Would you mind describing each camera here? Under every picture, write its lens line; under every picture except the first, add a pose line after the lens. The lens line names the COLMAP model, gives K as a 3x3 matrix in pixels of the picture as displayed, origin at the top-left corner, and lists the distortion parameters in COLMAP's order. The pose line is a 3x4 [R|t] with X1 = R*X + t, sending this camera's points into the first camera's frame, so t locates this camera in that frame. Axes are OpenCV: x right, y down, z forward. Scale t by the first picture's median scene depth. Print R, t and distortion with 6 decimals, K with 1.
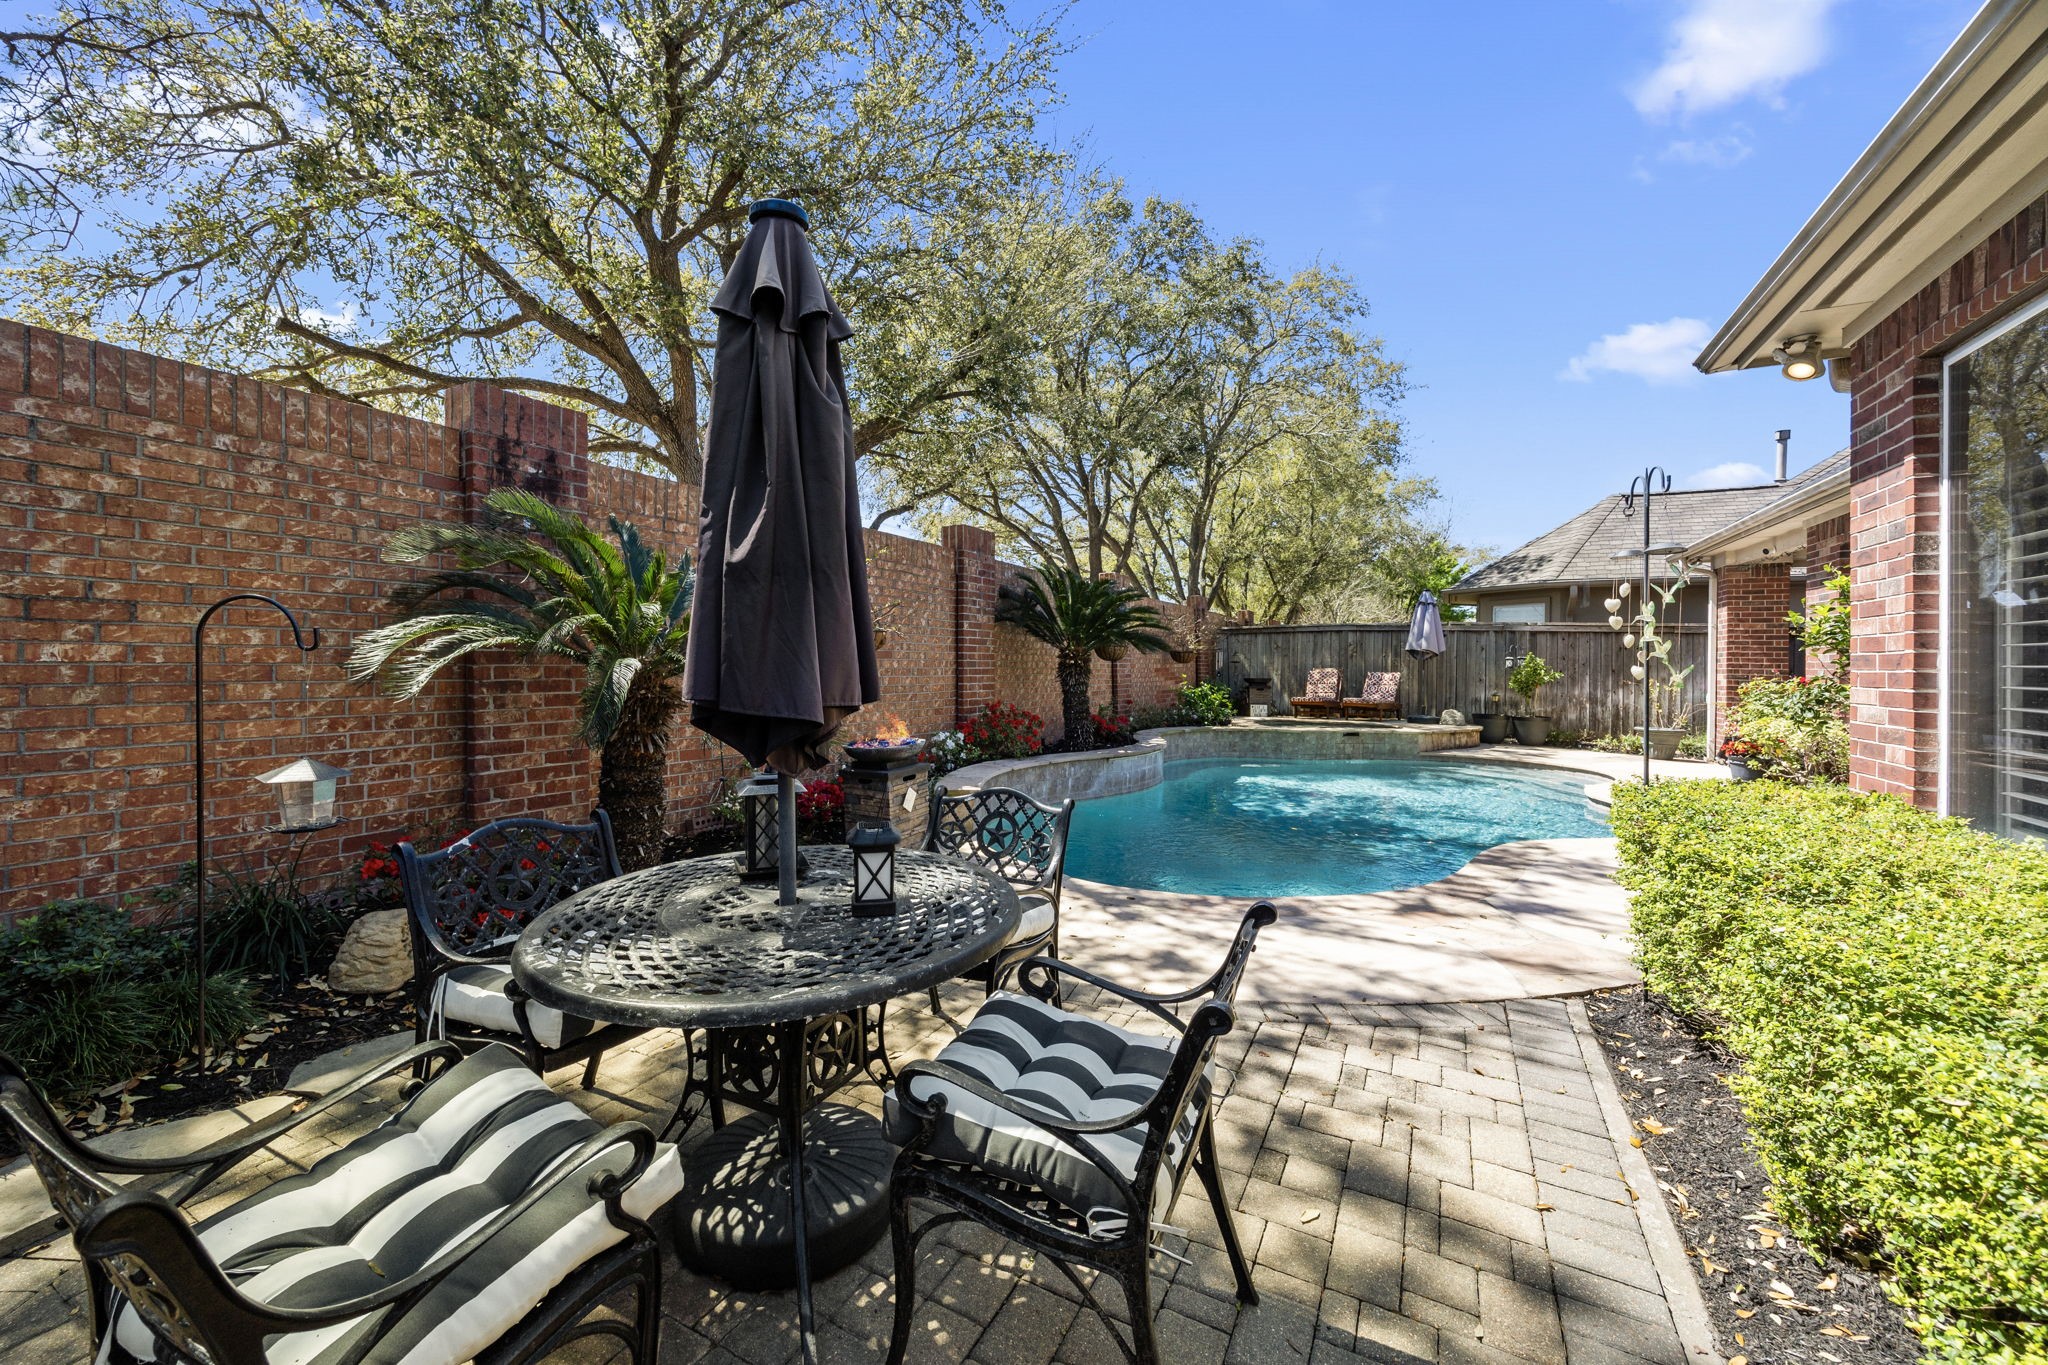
lens RADIAL K [[730.7, 0, 1054.9], [0, 730.7, 620.6], [0, 0, 1]] dist [0.002043, -0.000055]
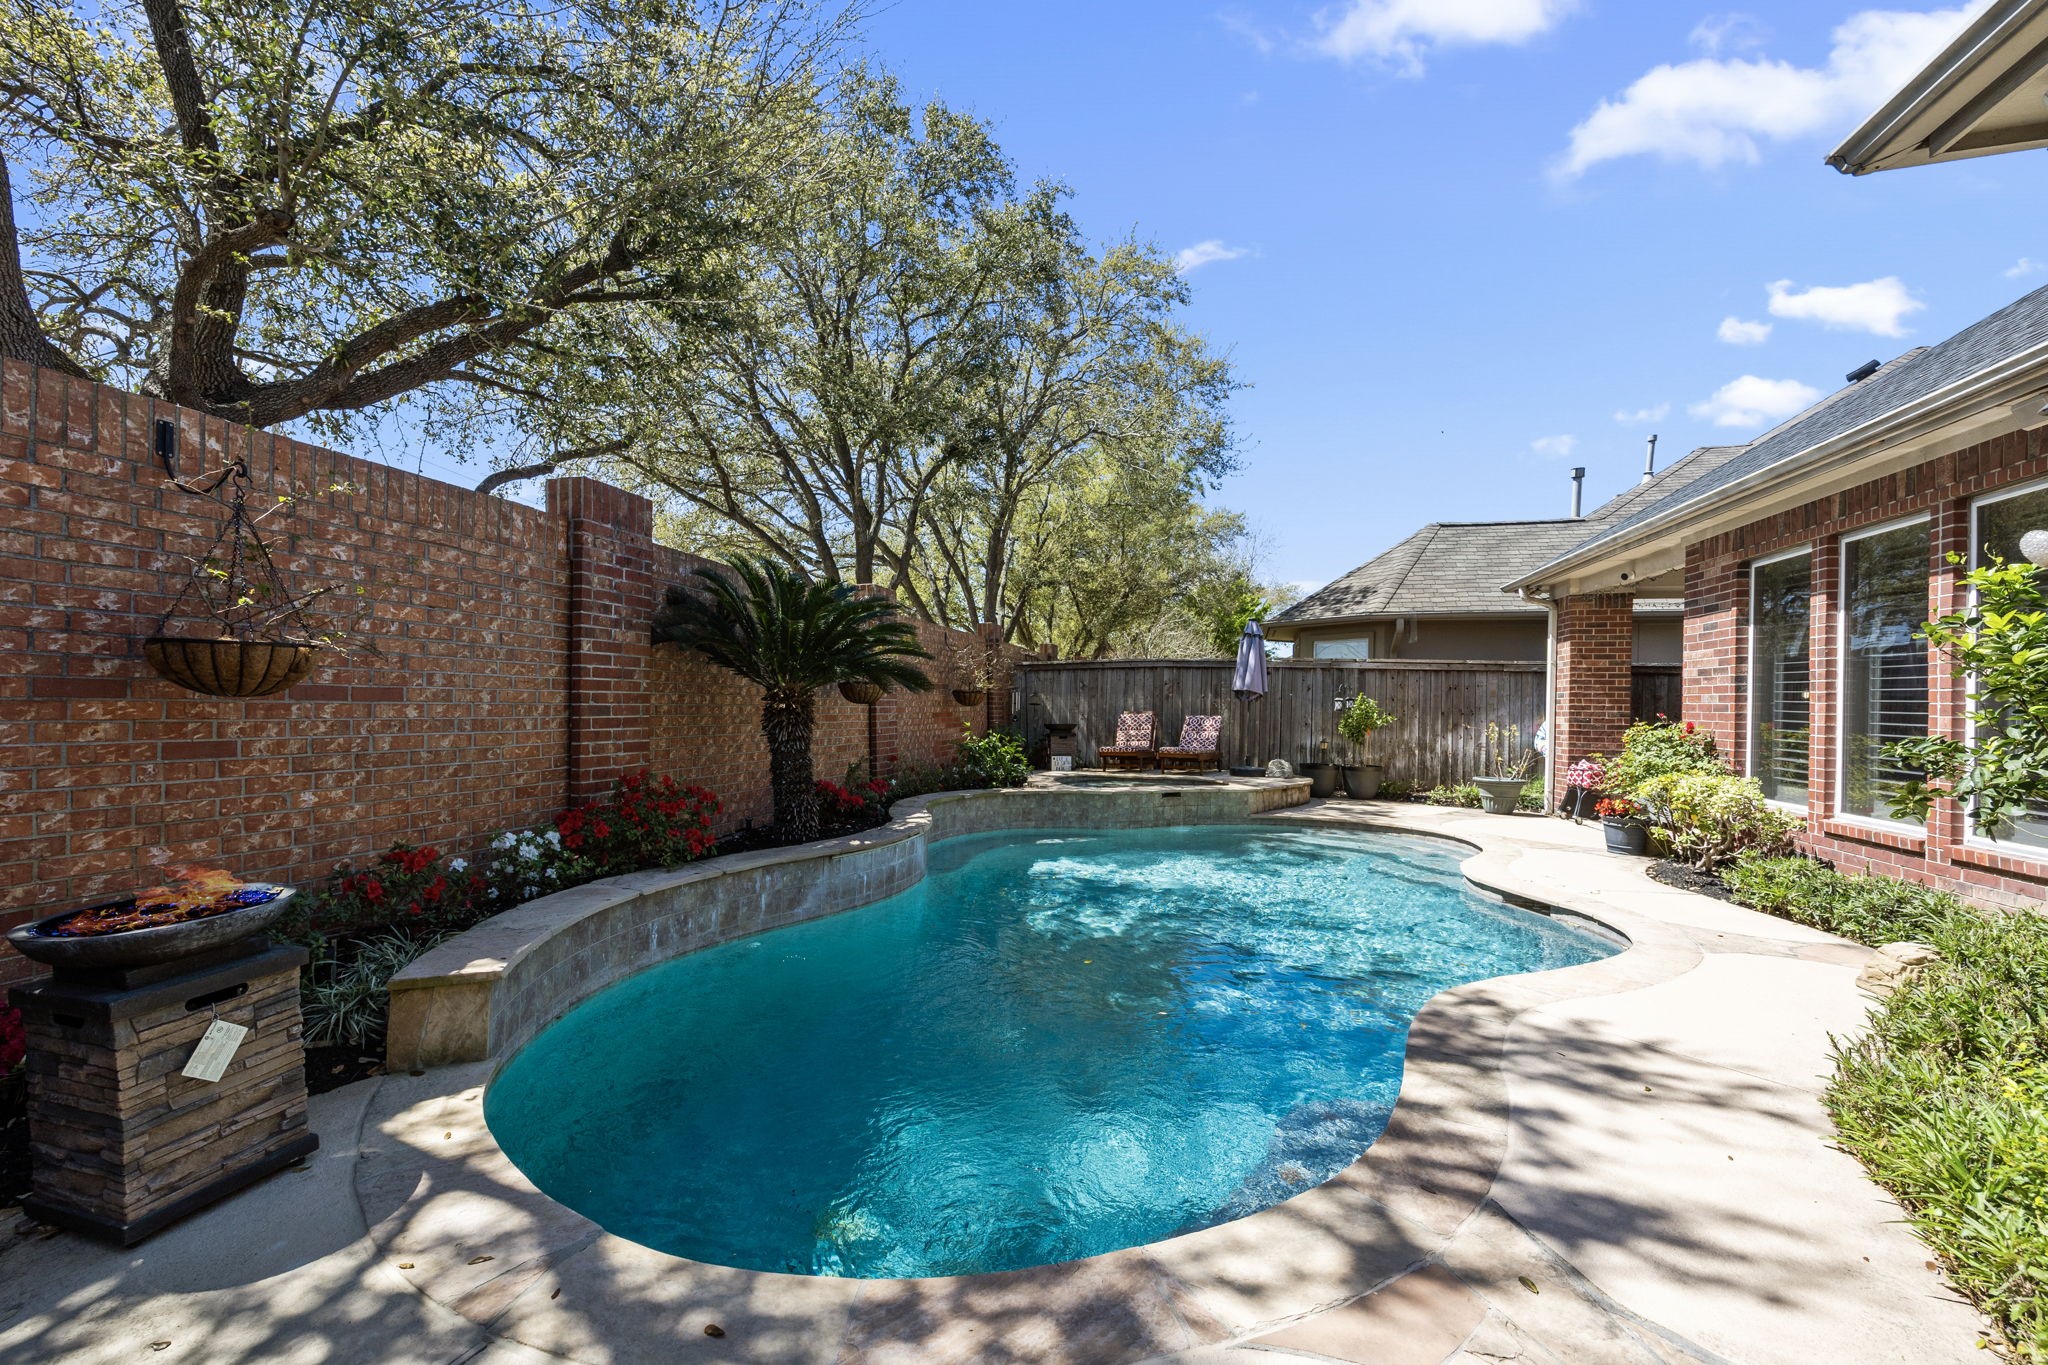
lens RADIAL K [[798.3, 0, 1017.6], [0, 798.3, 679.6], [0, 0, 1]] dist [0.007183, 0.000460]
pose [[0.977299, 0.004356, 0.211822, 0.043421], [-0.009963, 0.999628, 0.025406, 0.007264], [-0.211633, -0.026940, 0.976978, 0.146452]]
